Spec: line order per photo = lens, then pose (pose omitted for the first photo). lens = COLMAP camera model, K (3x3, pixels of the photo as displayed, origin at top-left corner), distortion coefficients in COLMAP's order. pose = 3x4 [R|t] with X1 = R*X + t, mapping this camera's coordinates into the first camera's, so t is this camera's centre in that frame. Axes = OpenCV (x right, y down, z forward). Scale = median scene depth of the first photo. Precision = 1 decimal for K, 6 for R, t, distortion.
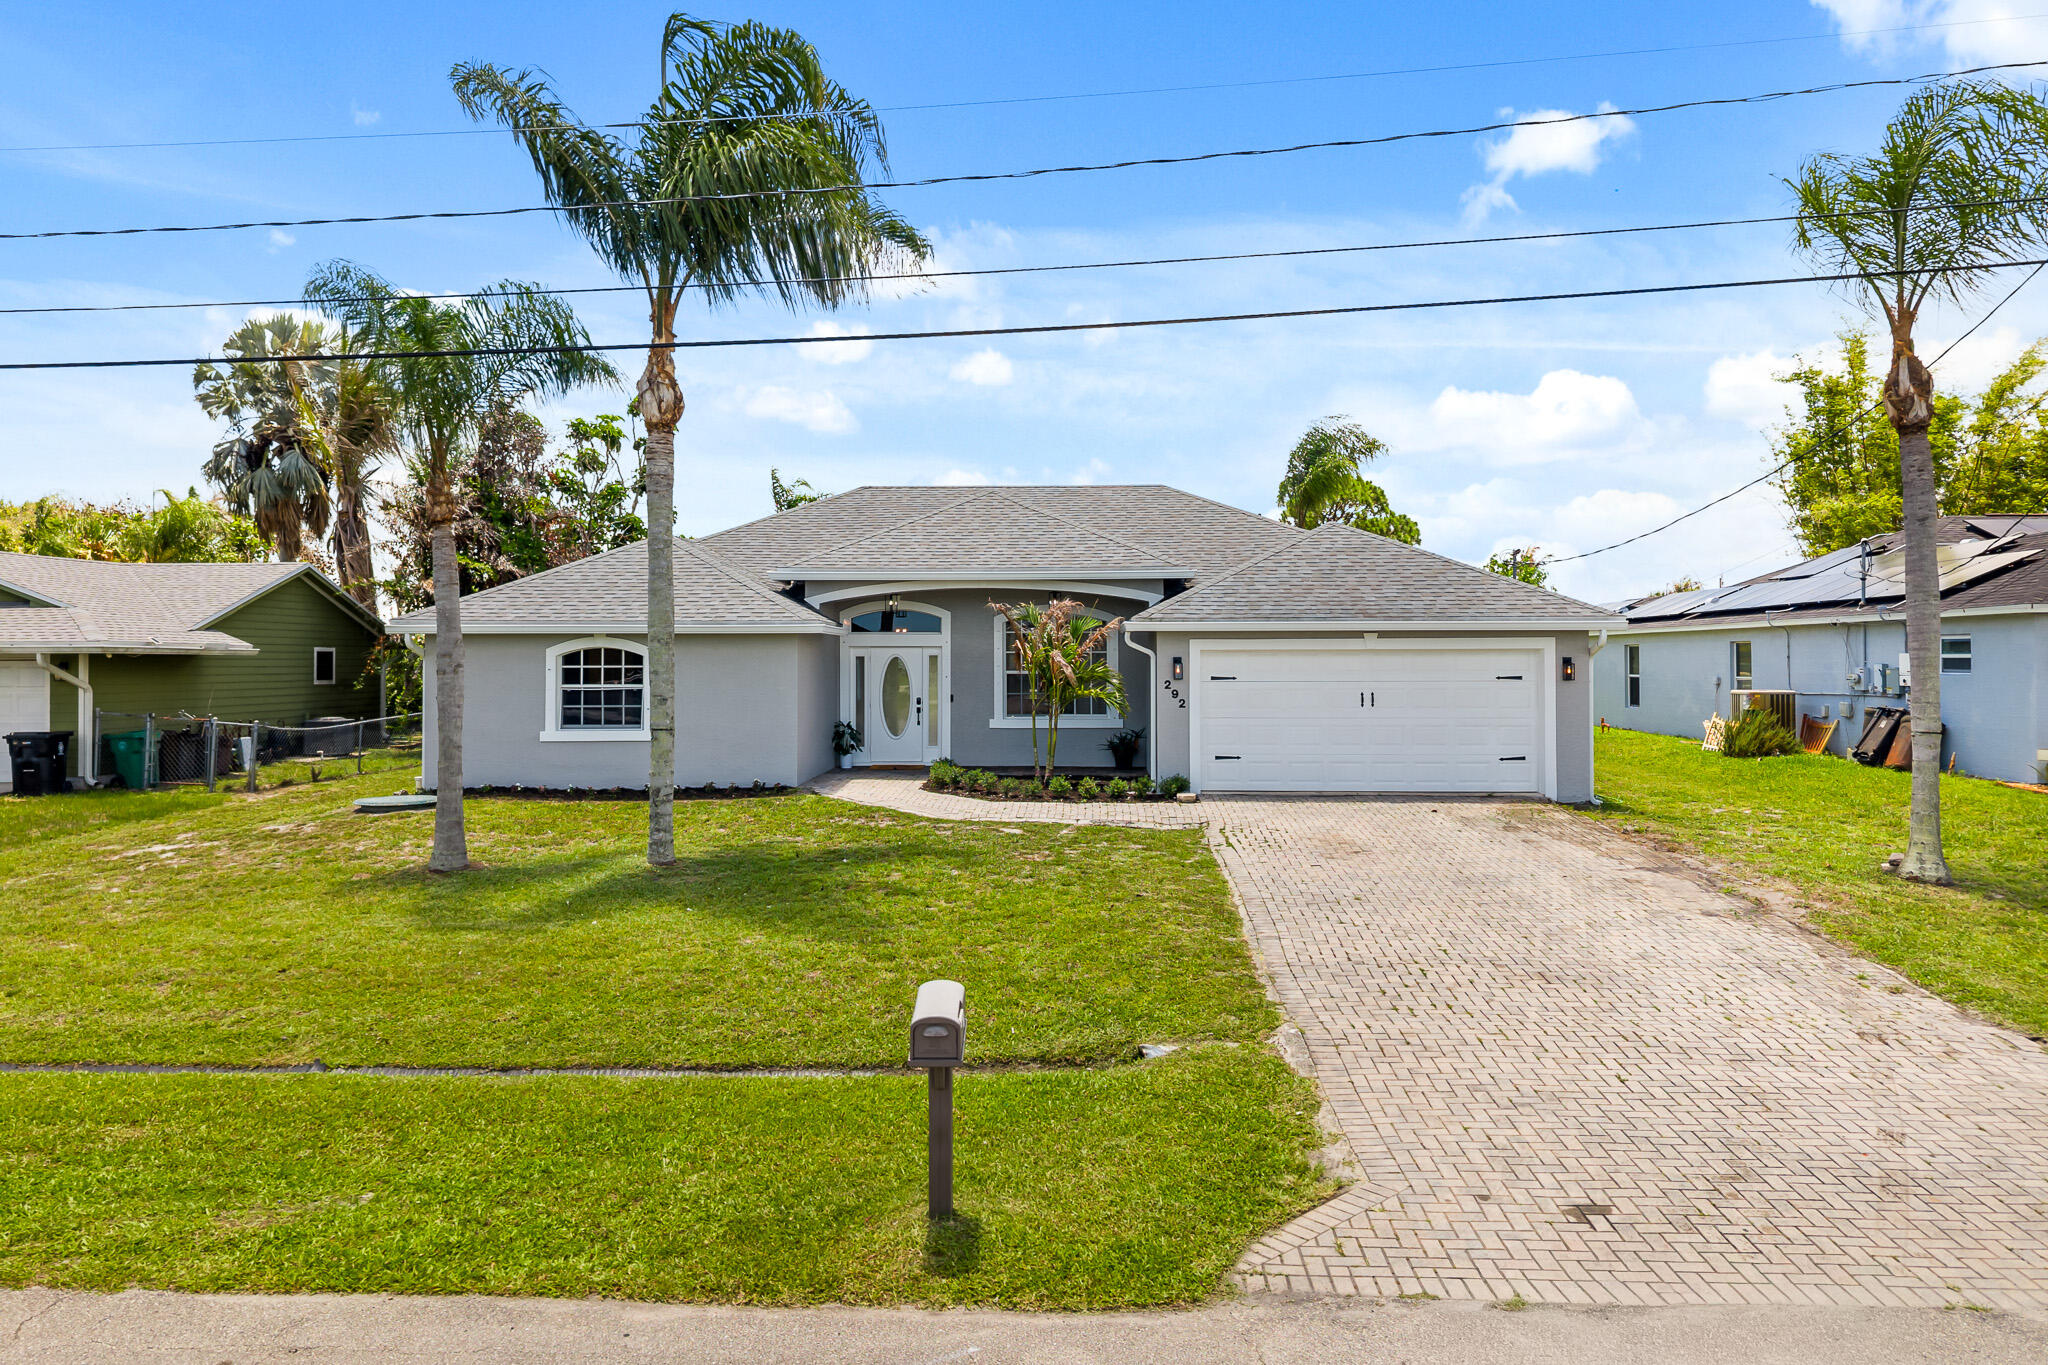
lens RADIAL K [[1381.7, 0, 1024.0], [0, 1381.7, 682.5], [0, 0, 1]] dist [0.003812, -0.002373]
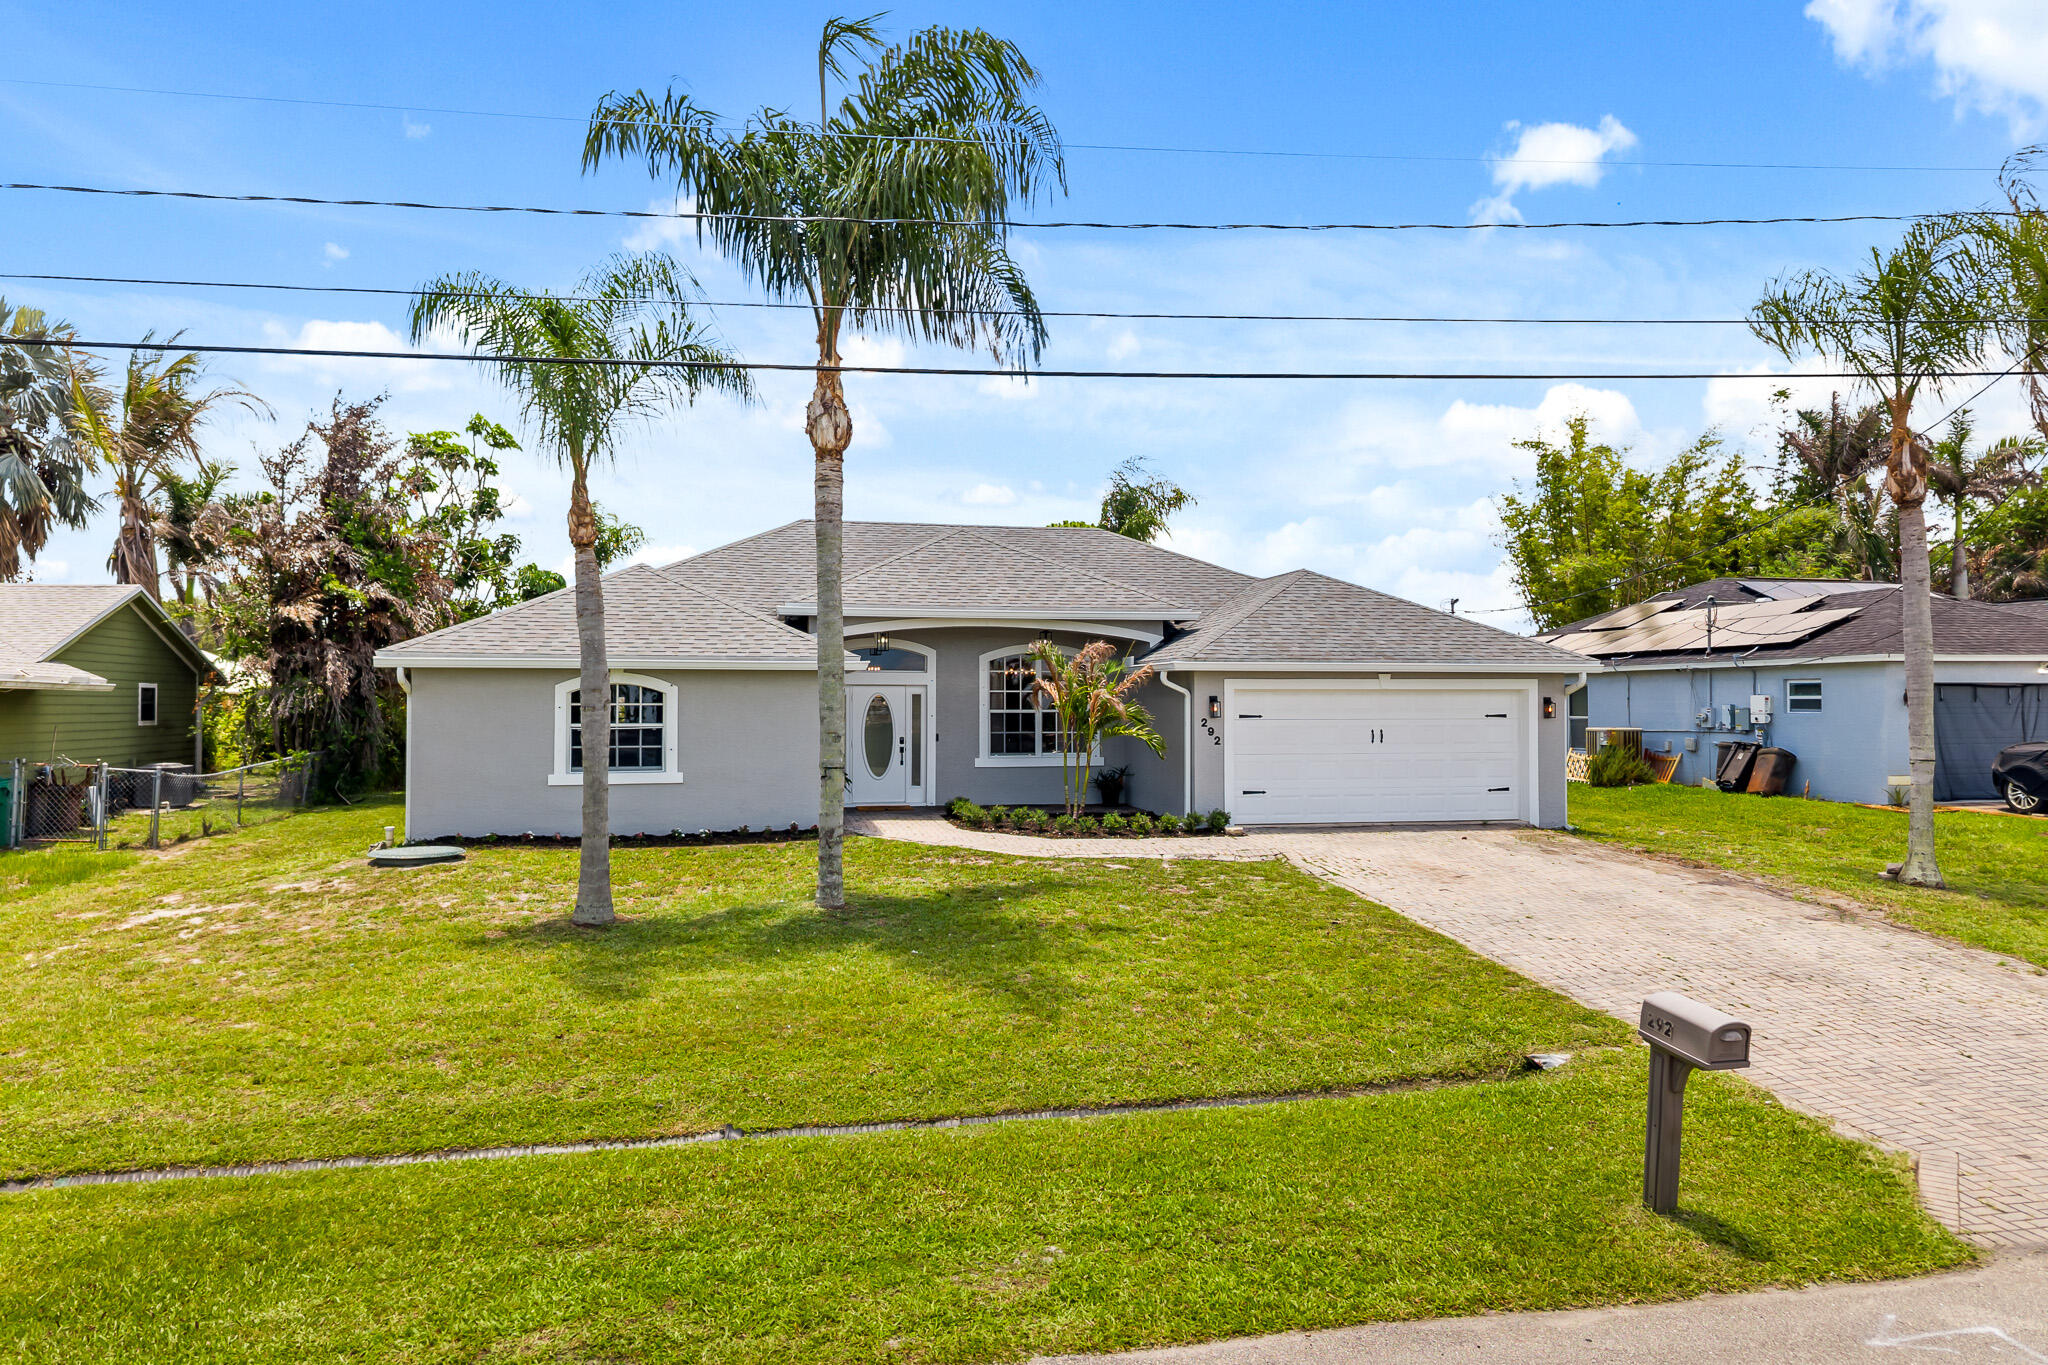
lens RADIAL K [[1385.1, 0, 1024.3], [0, 1385.1, 725.6], [0, 0, 1]] dist [0.002251, -0.000808]
pose [[0.969586, -0.002203, 0.244742, -0.278308], [0.001935, 0.999997, 0.001335, 0.002096], [-0.244744, -0.000821, 0.969587, 0.026911]]
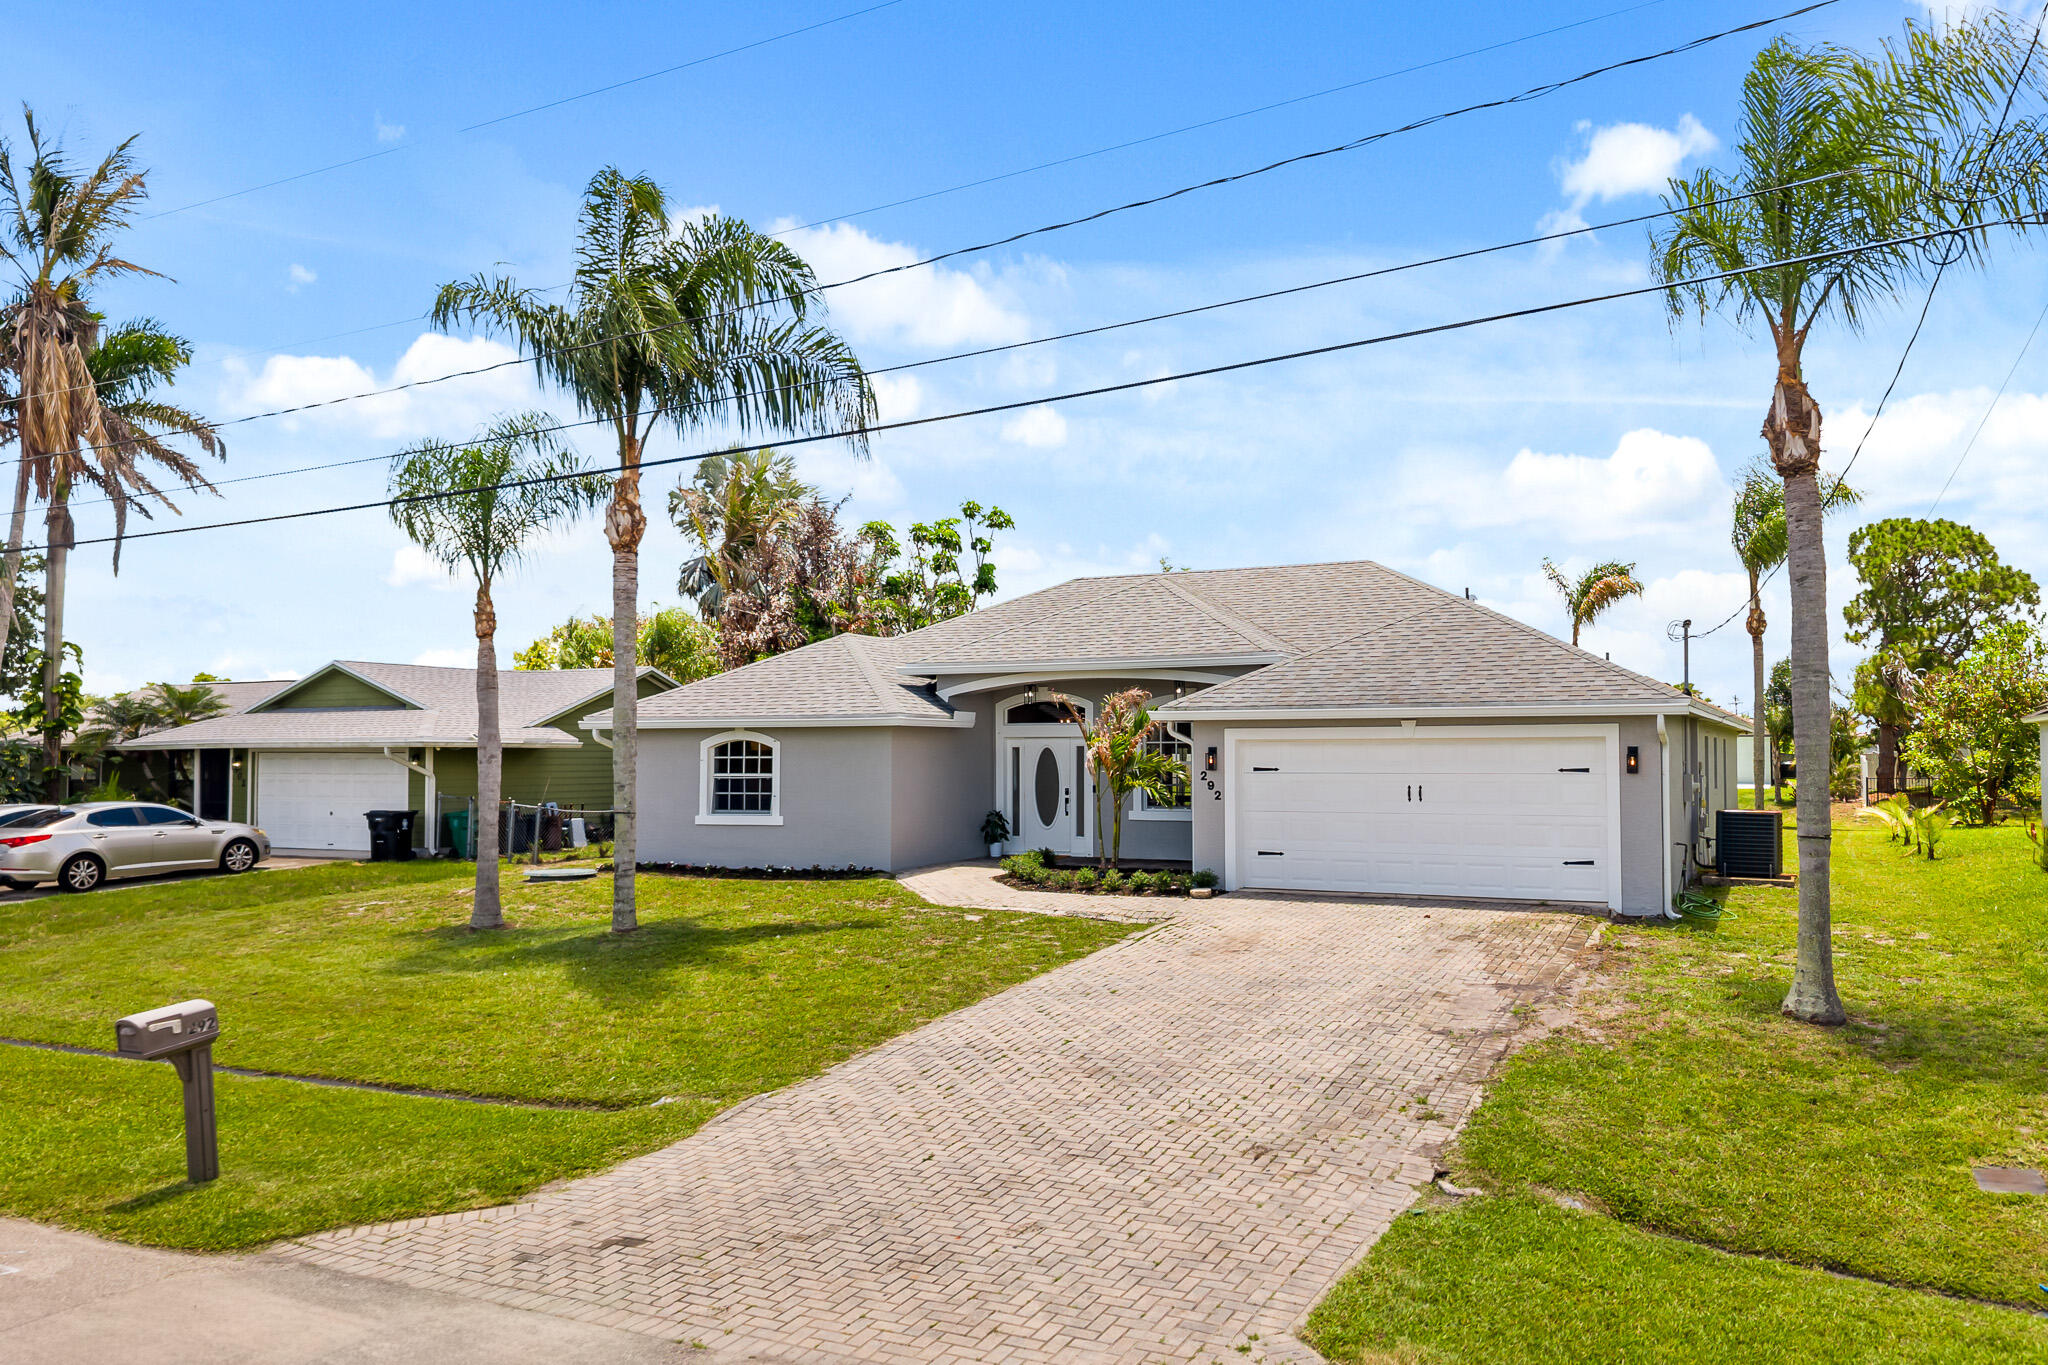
lens RADIAL K [[1500.1, 0, 1096.9], [0, 1500.1, 672.2], [0, 0, 1]] dist [0.007294, -0.003022]
pose [[0.921530, -0.022213, -0.387671, 0.440714], [-0.004331, 0.997712, -0.067462, 0.000273], [0.388283, 0.063848, 0.919326, -0.000617]]
